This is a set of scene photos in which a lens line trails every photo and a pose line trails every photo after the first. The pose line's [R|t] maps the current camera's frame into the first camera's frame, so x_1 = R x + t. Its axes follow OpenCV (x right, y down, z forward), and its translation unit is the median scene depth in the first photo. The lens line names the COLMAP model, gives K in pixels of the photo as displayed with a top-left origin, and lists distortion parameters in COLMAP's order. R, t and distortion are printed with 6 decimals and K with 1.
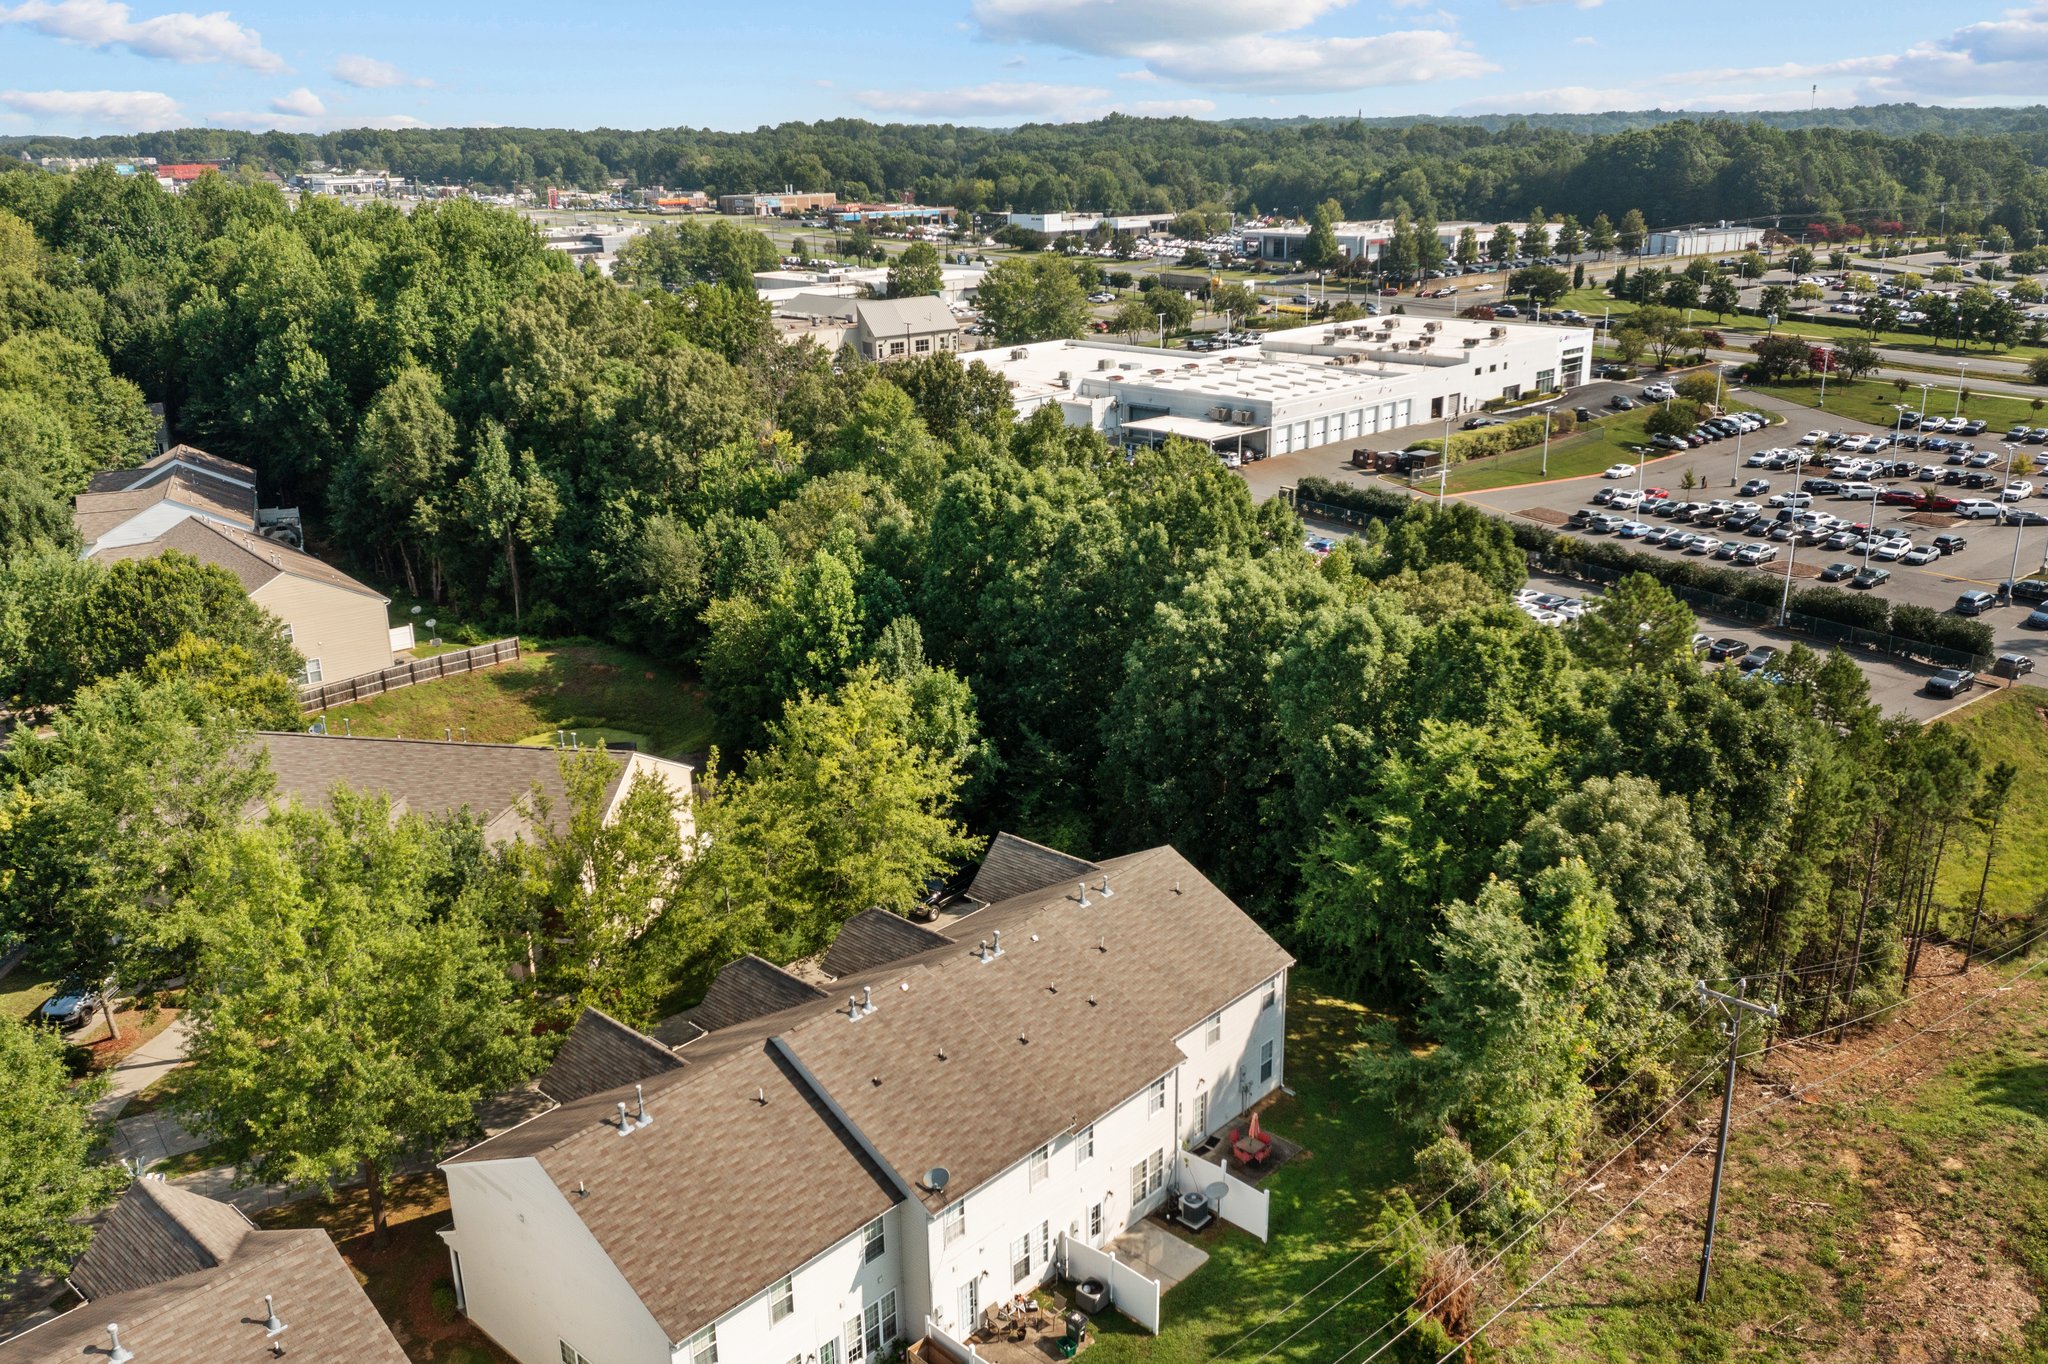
lens RADIAL K [[1645.5, 0, 1023.4], [0, 1645.5, 731.1], [0, 0, 1]] dist [0.018379, -0.000493]
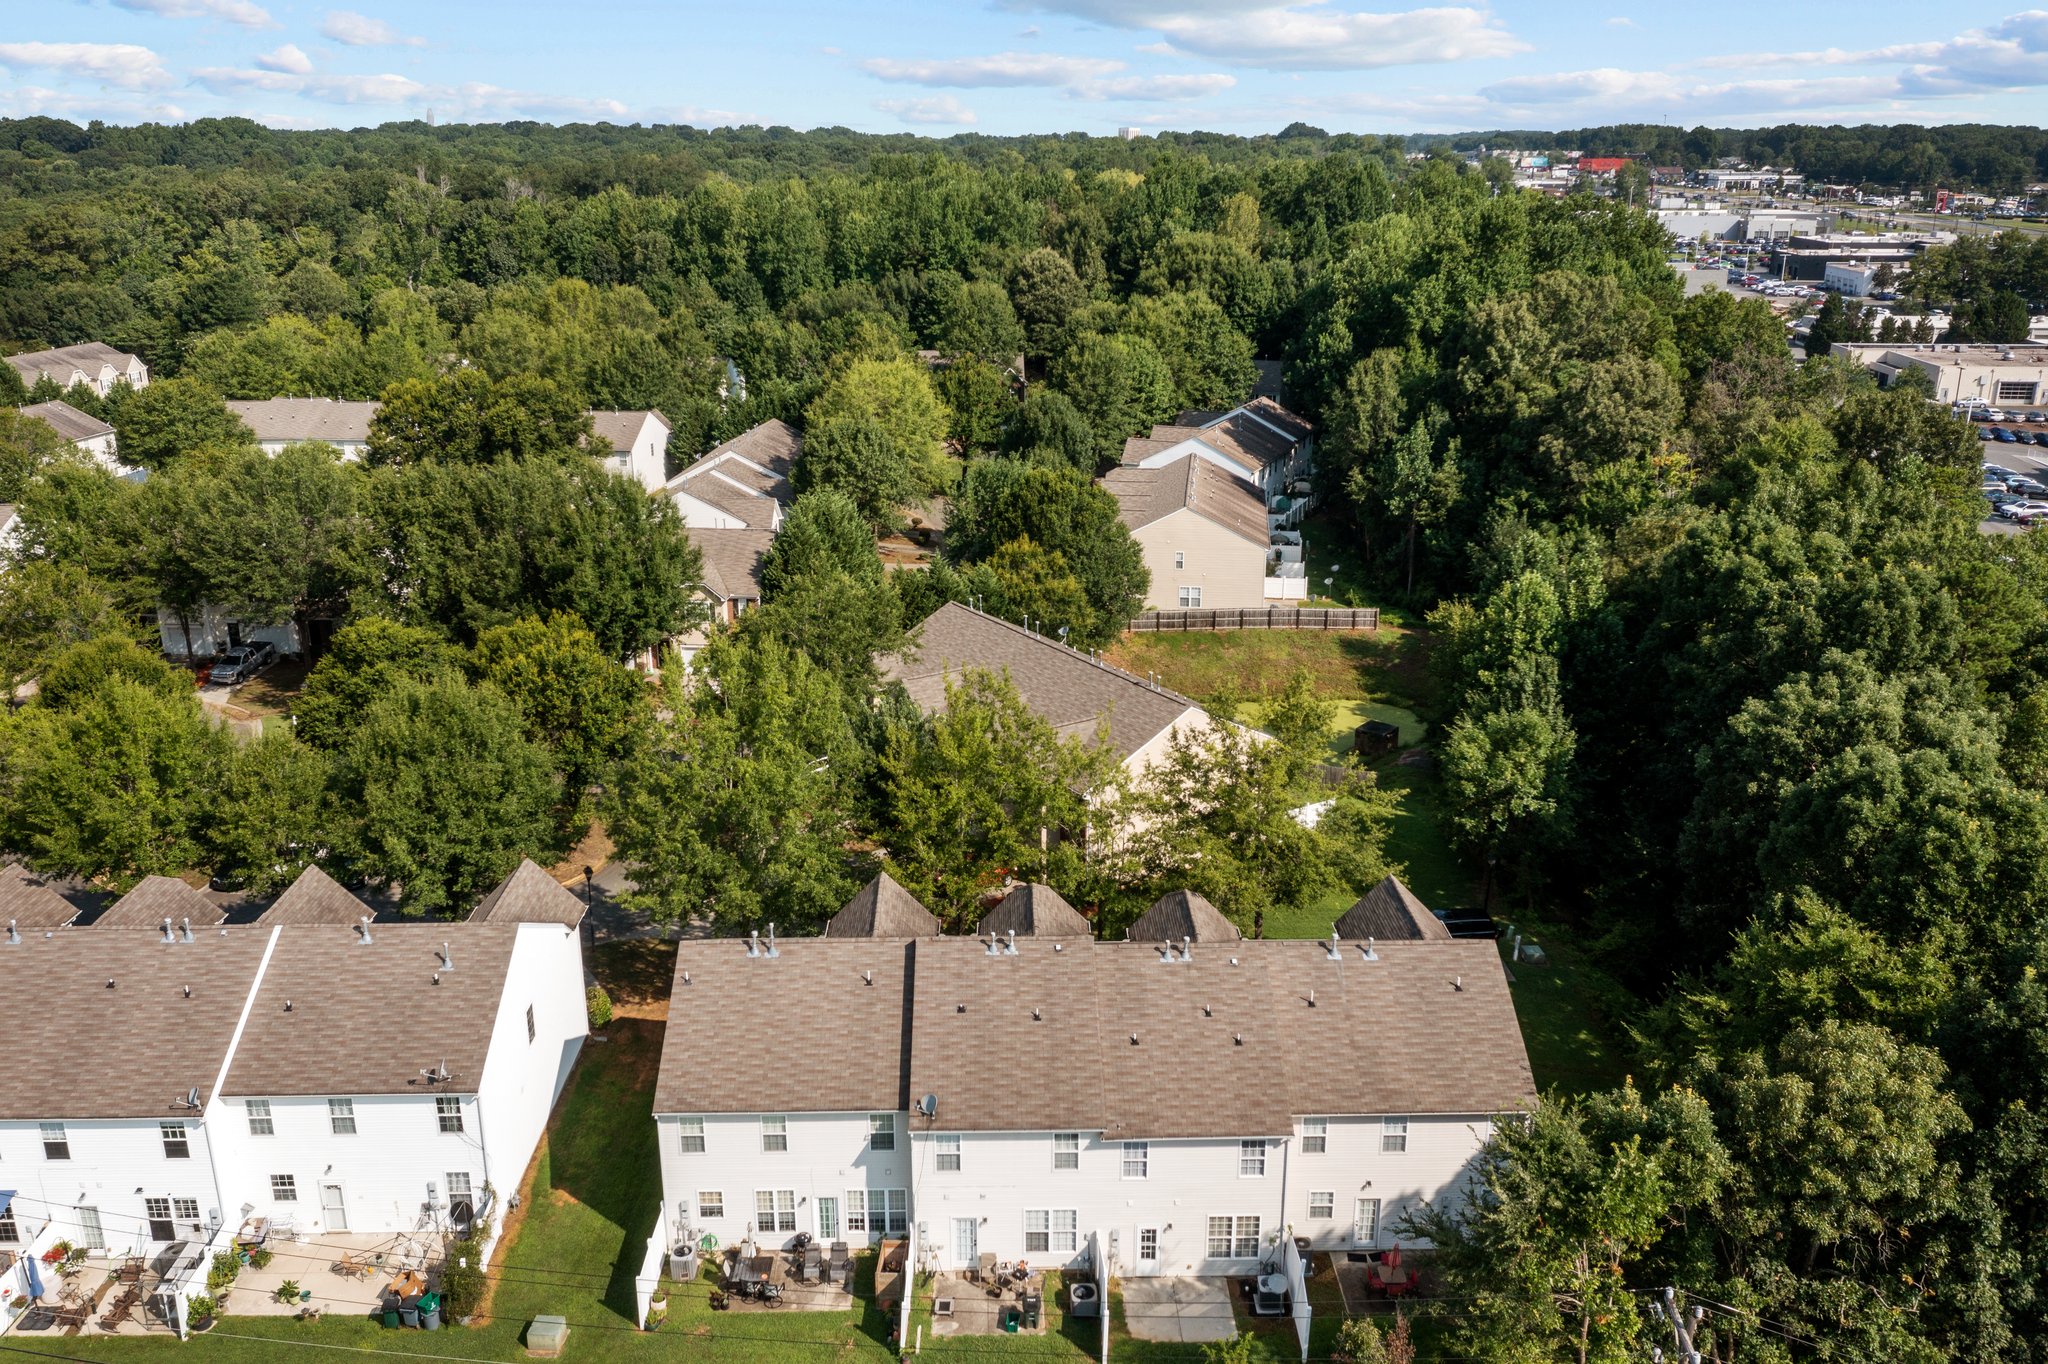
lens RADIAL K [[1629.4, 0, 1024.6], [0, 1629.4, 723.7], [0, 0, 1]] dist [0.001832, 0.009108]
pose [[0.691515, 0.259084, -0.674302, 0.259474], [-0.257228, 0.960597, 0.105293, -0.038413], [0.675012, 0.100638, 0.730911, 0.095901]]
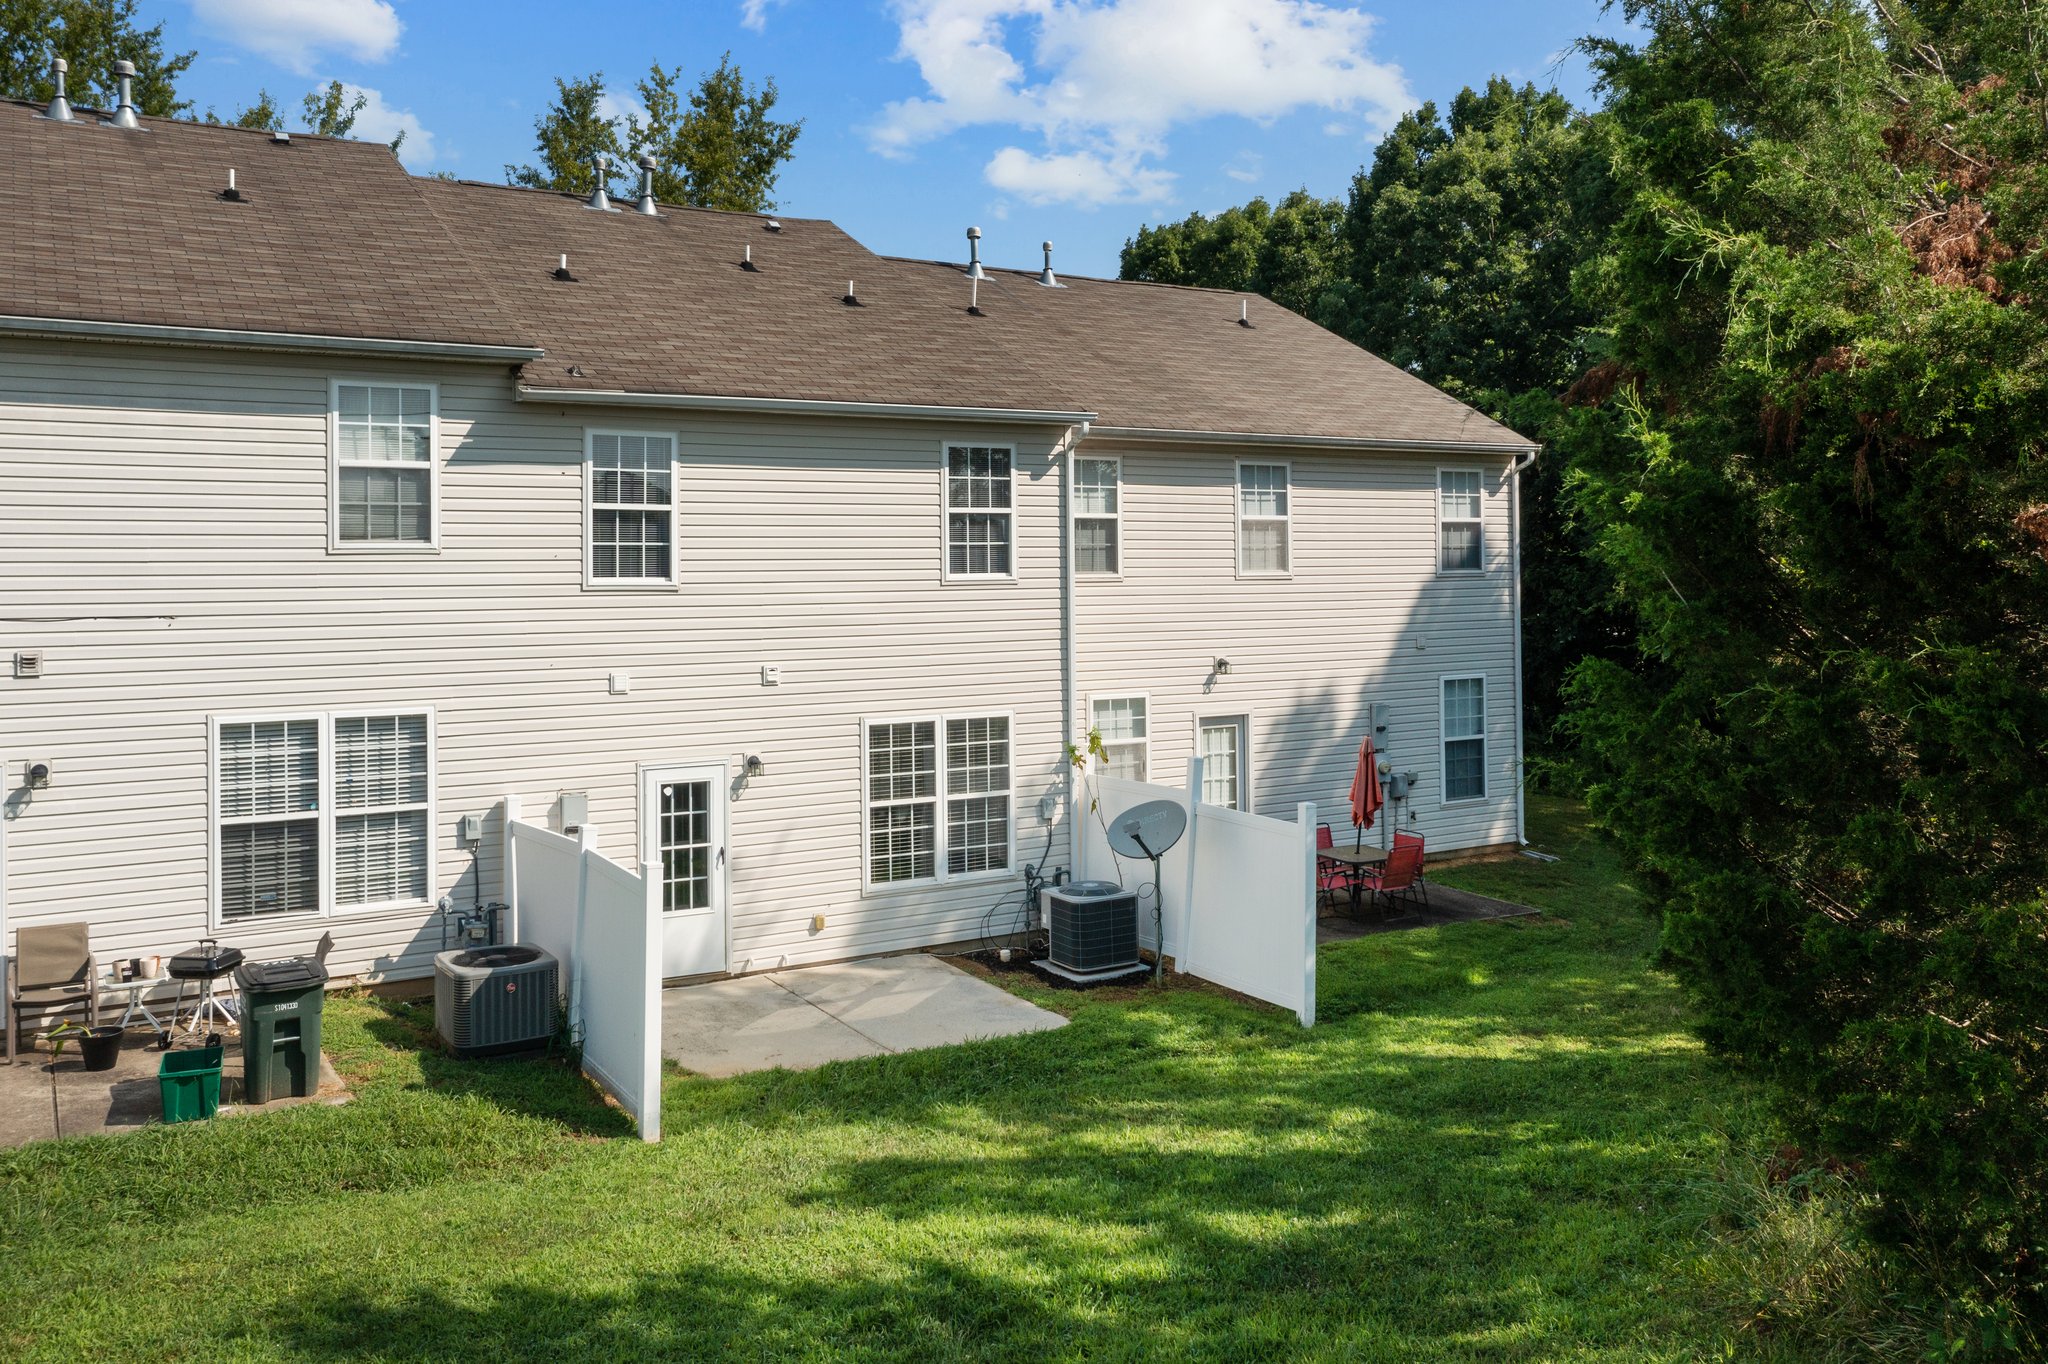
lens RADIAL K [[1667.2, 0, 1022.7], [0, 1667.2, 549.0], [0, 0, 1]] dist [0.003641, 0.003054]
pose [[0.959155, 0.001059, -0.282879, 0.083470], [-0.101793, 0.934298, -0.341652, 0.156461], [0.263932, 0.356492, 0.896244, 0.337162]]
